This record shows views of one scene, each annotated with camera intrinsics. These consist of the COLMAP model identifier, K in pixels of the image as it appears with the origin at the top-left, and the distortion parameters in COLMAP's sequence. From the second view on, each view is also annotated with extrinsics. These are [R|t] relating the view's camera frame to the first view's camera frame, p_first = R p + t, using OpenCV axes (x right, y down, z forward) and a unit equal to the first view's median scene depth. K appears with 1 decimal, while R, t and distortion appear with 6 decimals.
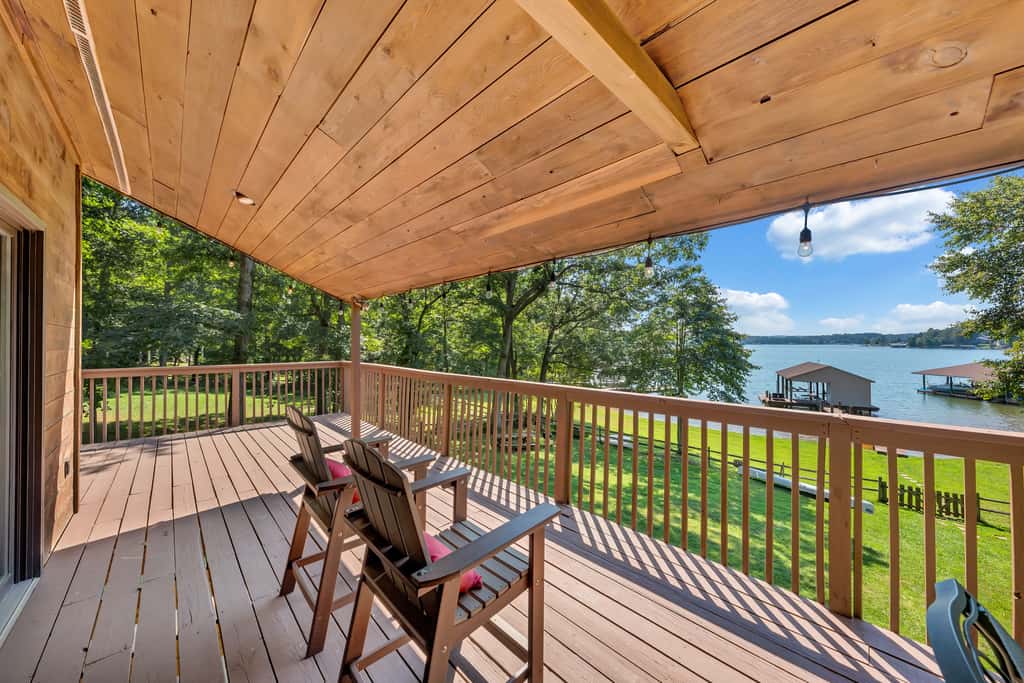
lens RADIAL K [[352.7, 0, 513.9], [0, 352.7, 338.1], [0, 0, 1]] dist [-0.002968, 0.000222]
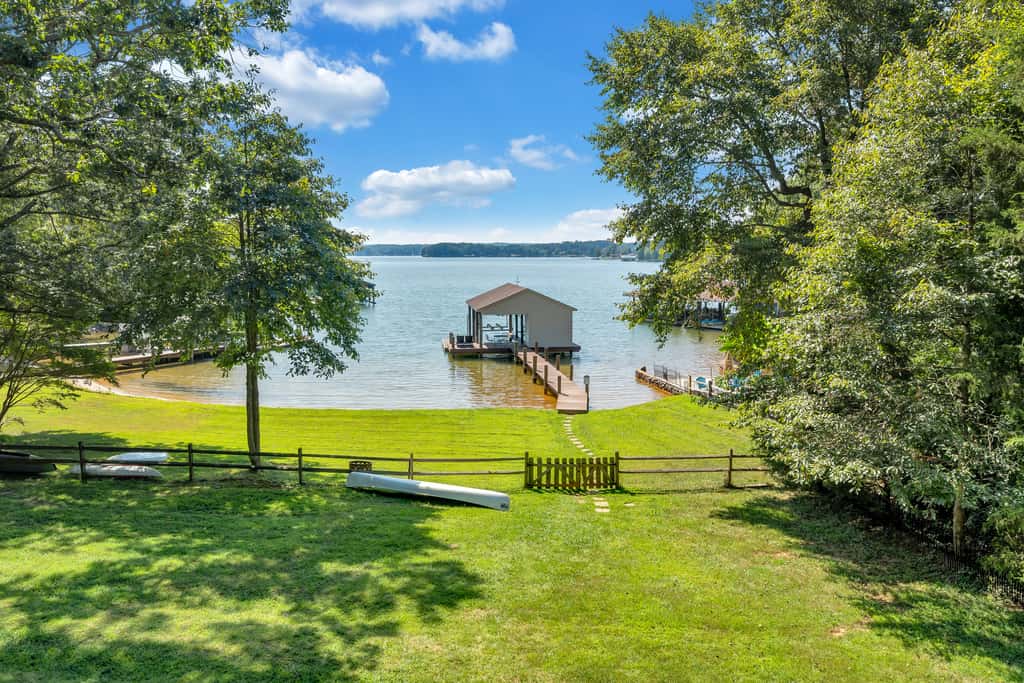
lens RADIAL K [[693.9, 0, 520.3], [0, 693.9, 327.0], [0, 0, 1]] dist [0.001307, 0.000355]
pose [[0.781827, -0.064446, 0.620156, 0.197227], [-0.008751, 0.993412, 0.114266, 0.007124], [-0.623434, -0.094763, 0.776112, 0.004326]]
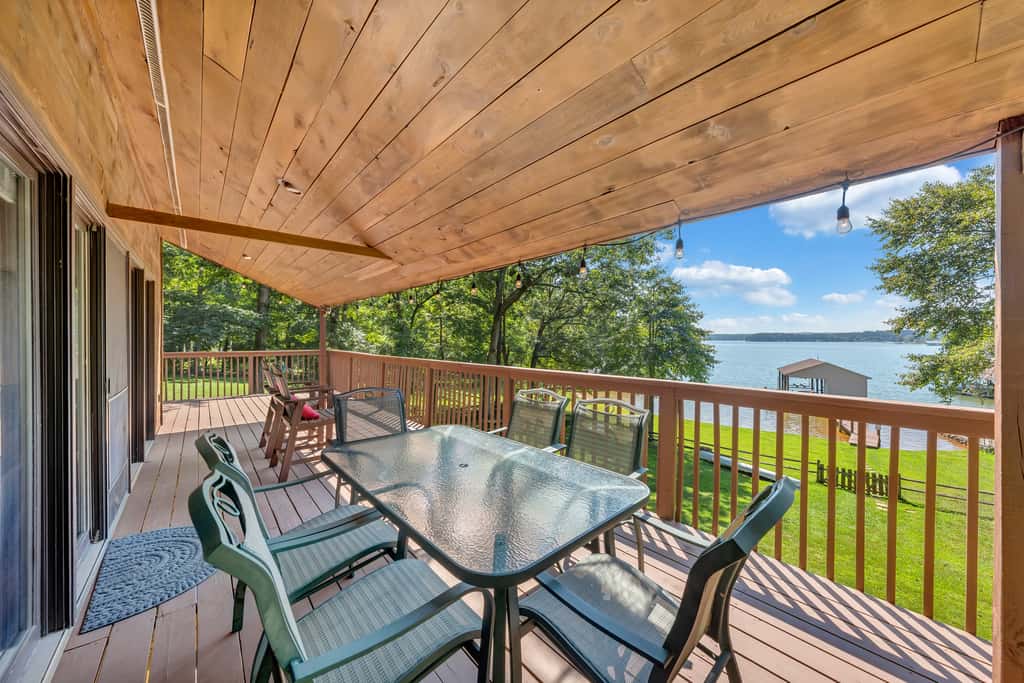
lens RADIAL K [[352.7, 0, 513.9], [0, 352.7, 338.1], [0, 0, 1]] dist [-0.002968, 0.000222]
pose [[0.998777, 0.001723, -0.049410, 0.121548], [-0.001270, 0.999957, 0.009190, 0.003021], [0.049424, -0.009116, 0.998736, -0.126651]]
